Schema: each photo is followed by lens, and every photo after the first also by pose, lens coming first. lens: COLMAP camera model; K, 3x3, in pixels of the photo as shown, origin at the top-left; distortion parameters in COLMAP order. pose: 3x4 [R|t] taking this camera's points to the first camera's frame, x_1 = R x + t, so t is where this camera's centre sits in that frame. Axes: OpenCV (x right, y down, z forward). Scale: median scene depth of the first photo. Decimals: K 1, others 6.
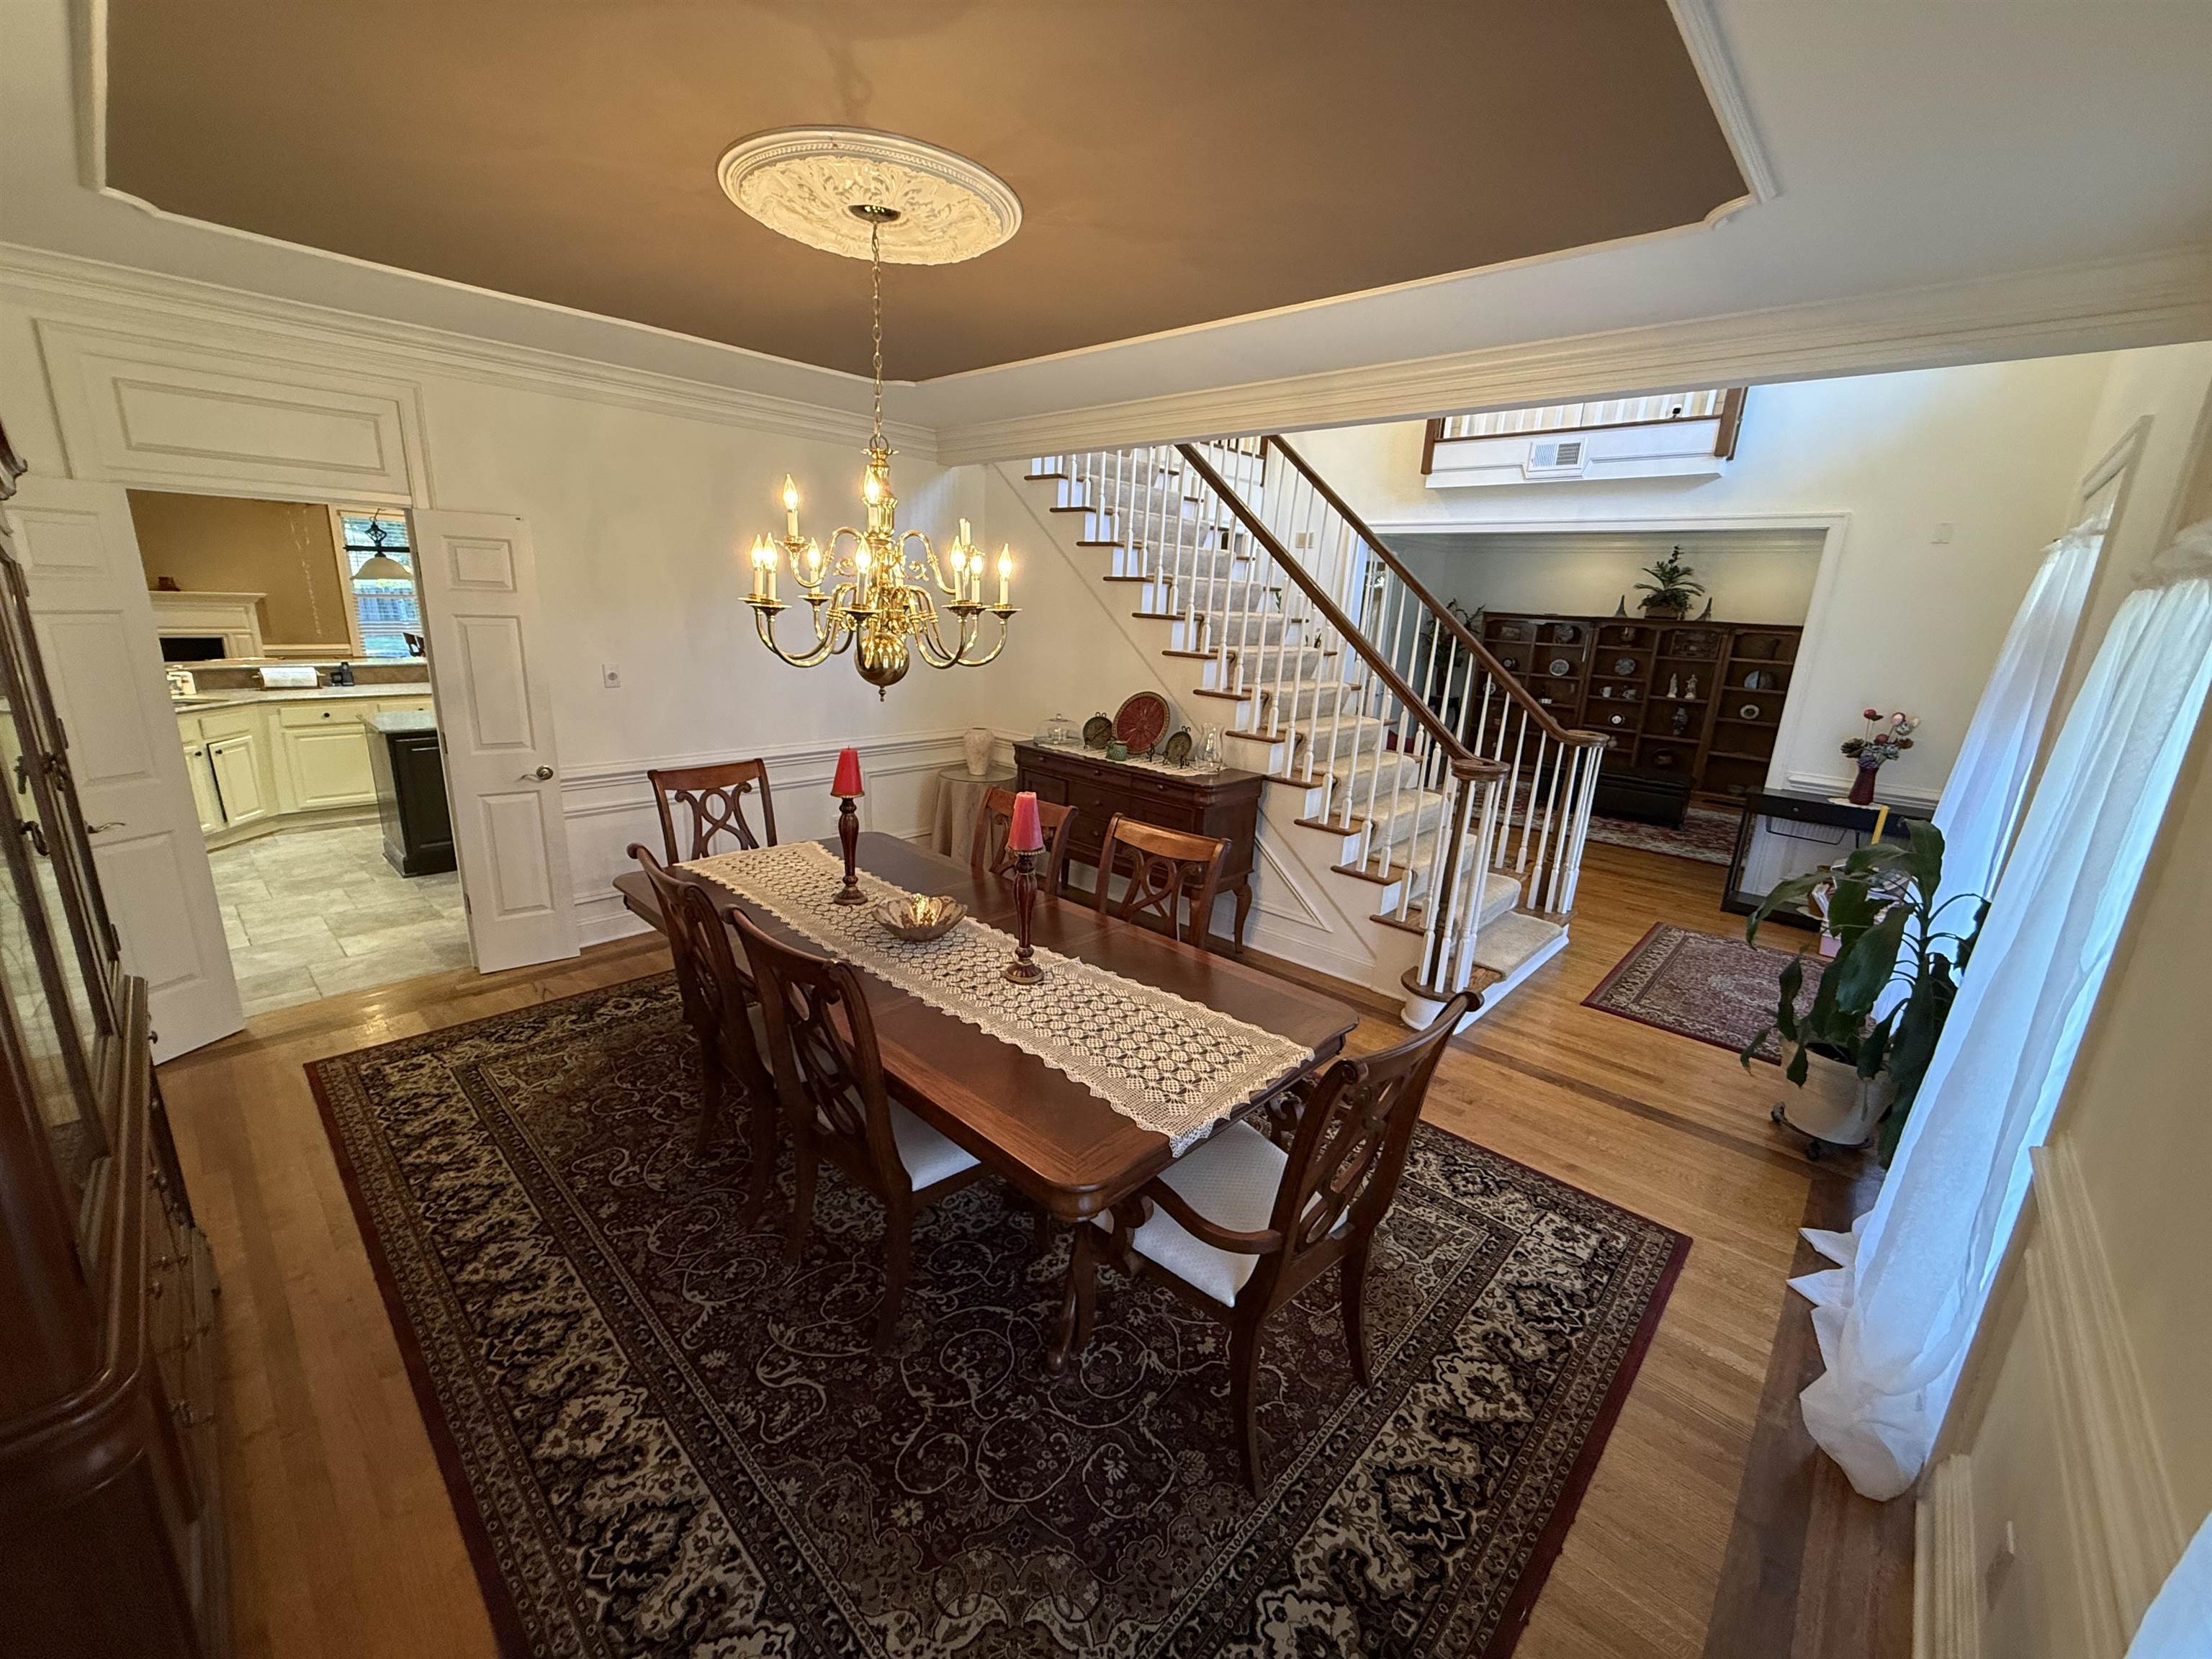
lens RADIAL K [[880.7, 0, 1103.1], [0, 880.7, 826.5], [0, 0, 1]] dist [0.003170, -0.001039]
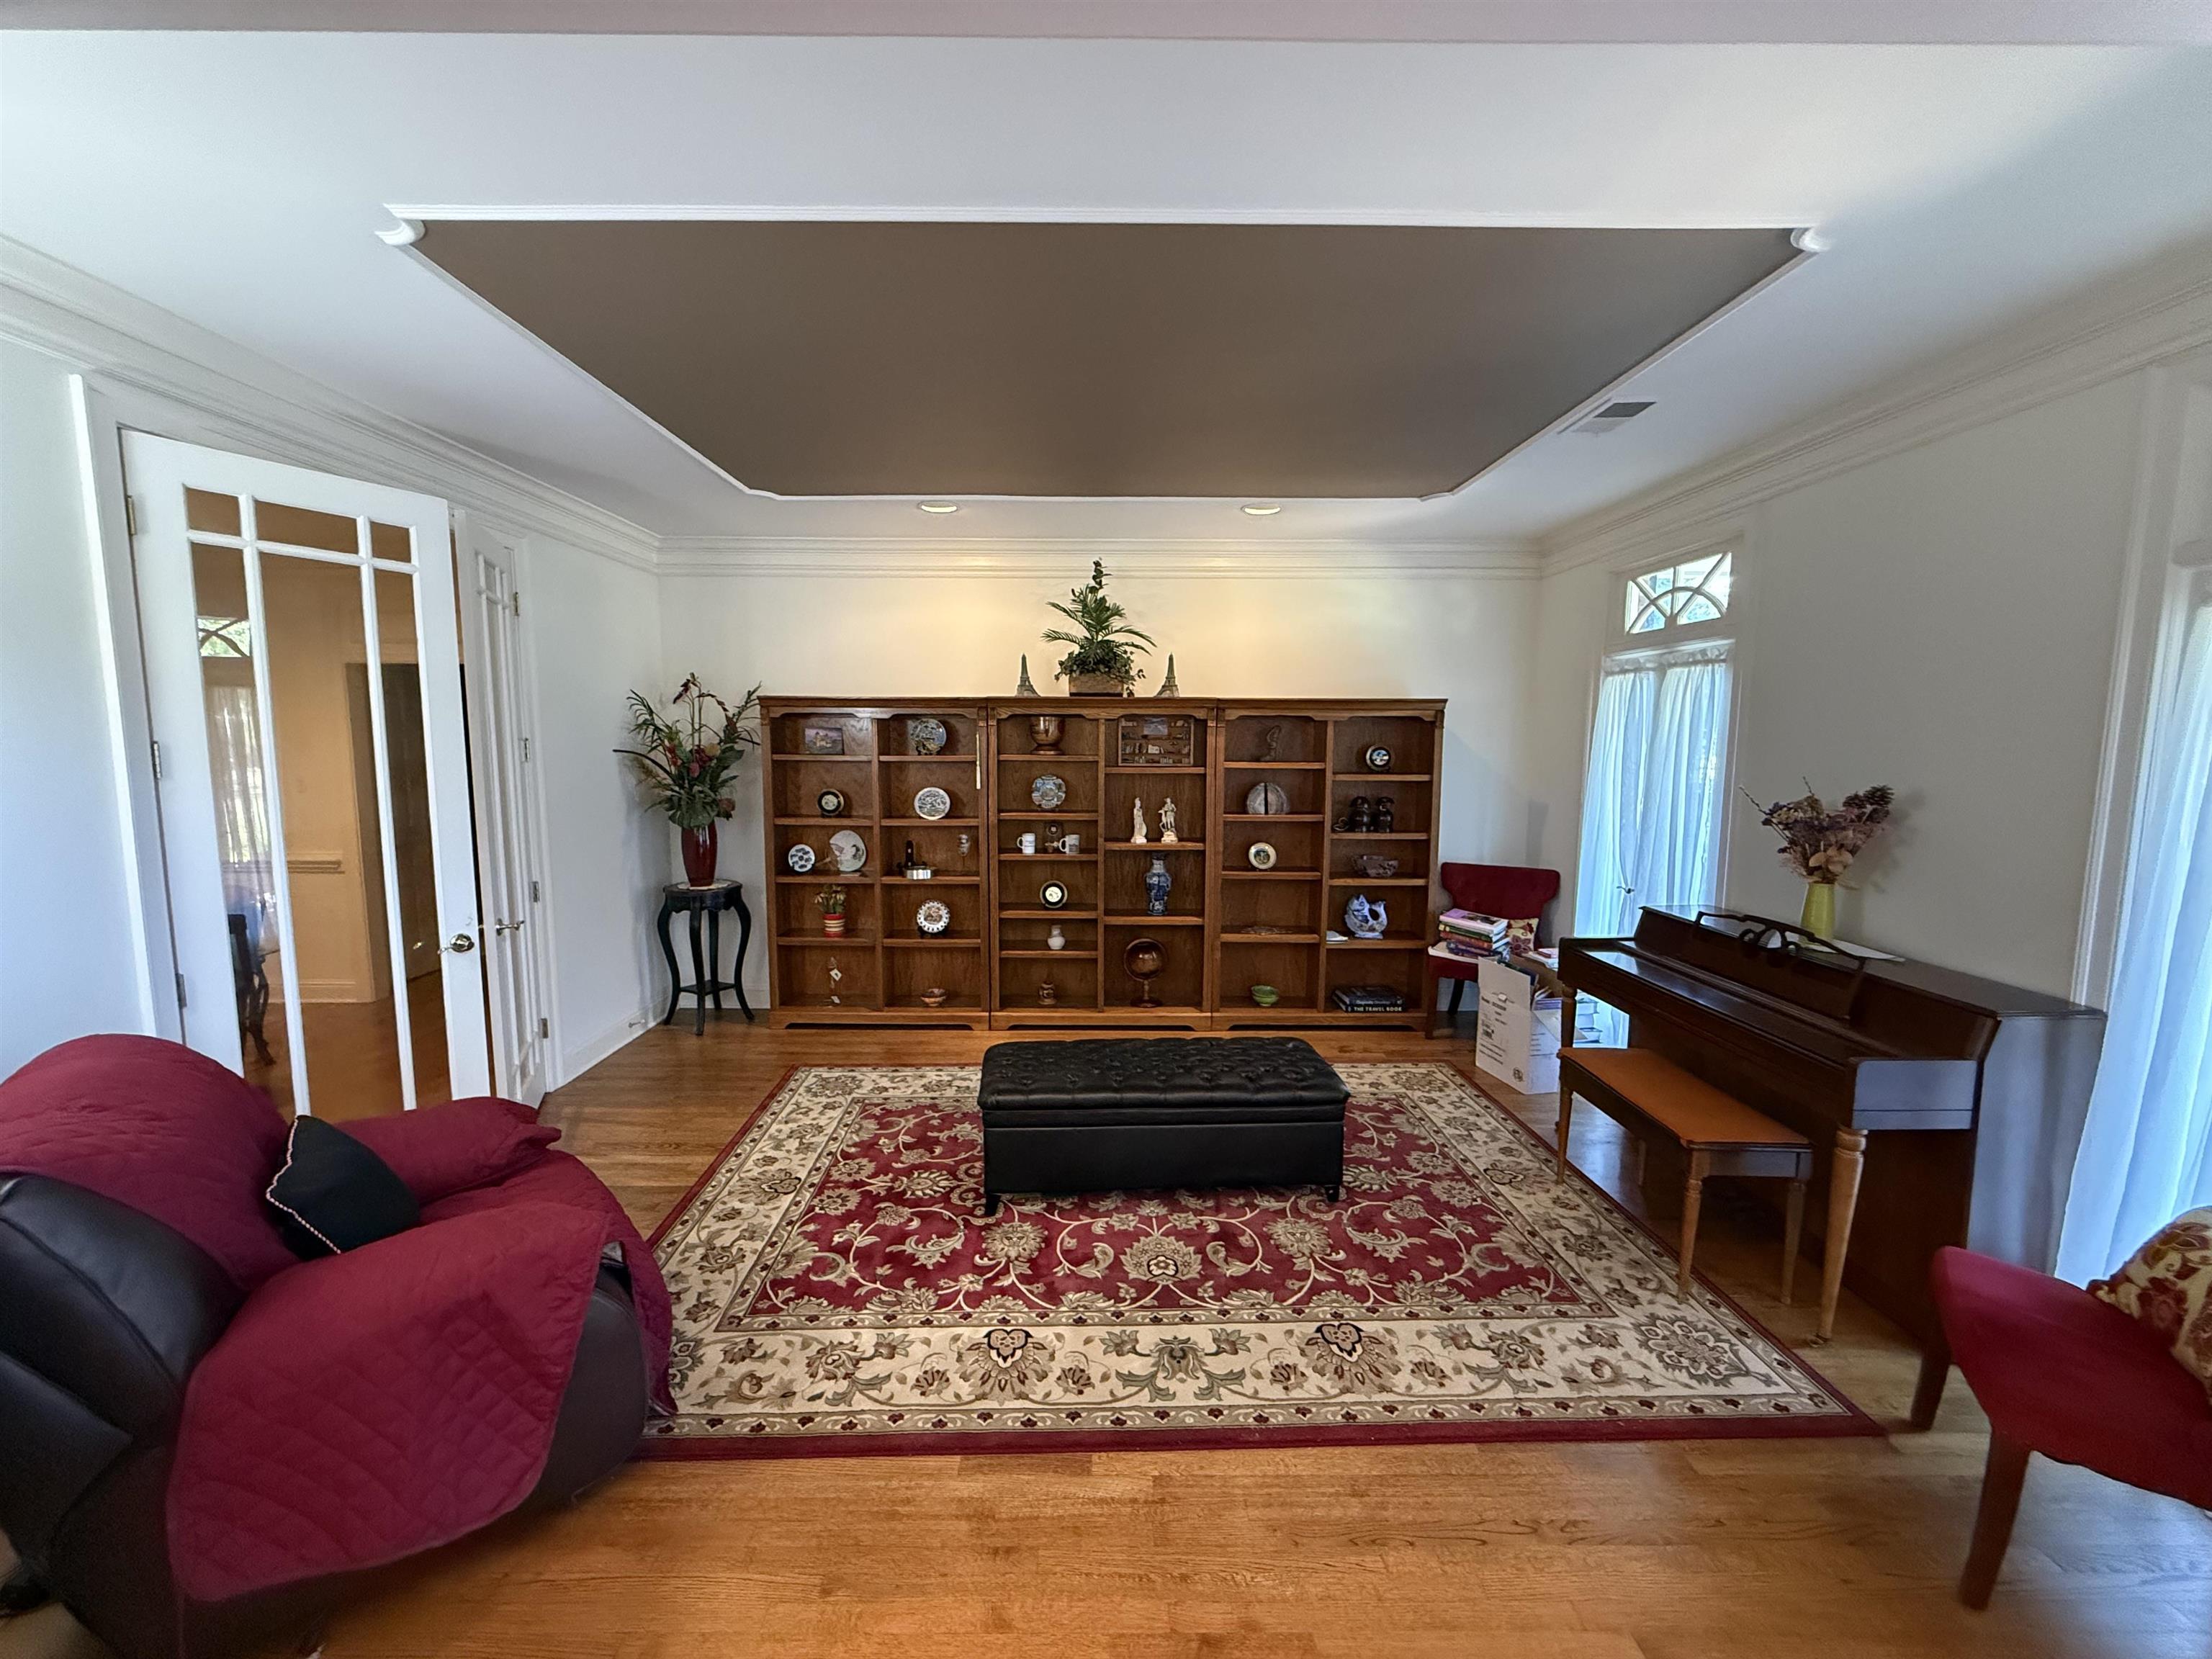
lens RADIAL K [[880.7, 0, 1096.3], [0, 880.7, 830.2], [0, 0, 1]] dist [0.003170, -0.001039]
pose [[0.731950, -0.111875, 0.672111, 0.466923], [0.198024, 0.978778, -0.052733, -0.223514], [-0.651948, 0.171692, 0.738570, 1.068679]]
